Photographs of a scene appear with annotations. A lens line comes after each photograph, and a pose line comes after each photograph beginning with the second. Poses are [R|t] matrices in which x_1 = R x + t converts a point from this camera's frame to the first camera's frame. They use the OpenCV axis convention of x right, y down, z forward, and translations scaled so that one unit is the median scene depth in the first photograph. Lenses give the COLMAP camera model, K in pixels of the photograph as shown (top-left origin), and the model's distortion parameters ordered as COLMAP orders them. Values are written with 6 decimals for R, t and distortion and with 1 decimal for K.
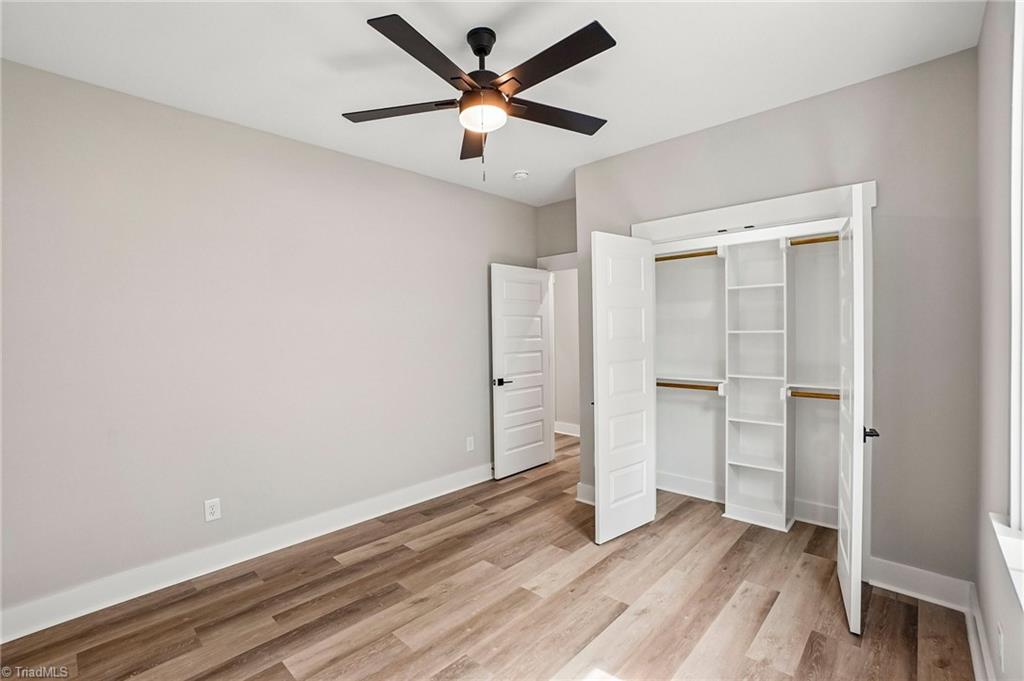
lens RADIAL K [[457.0, 0, 512.0], [0, 457.0, 340.5], [0, 0, 1]] dist [-0.000348, -0.000021]
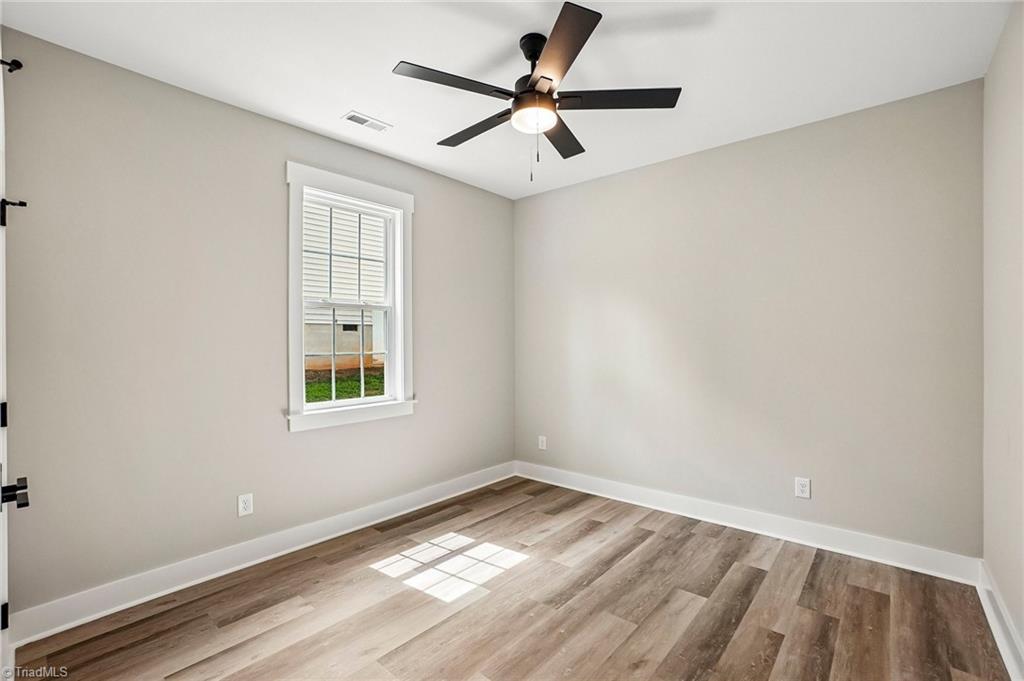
lens RADIAL K [[457.0, 0, 512.0], [0, 457.0, 340.5], [0, 0, 1]] dist [-0.000348, -0.000021]
pose [[-0.998808, 0.022231, -0.043453, 0.041791], [0.021149, 0.999459, 0.025205, -0.011984], [0.043990, 0.024256, -0.998737, 2.014140]]
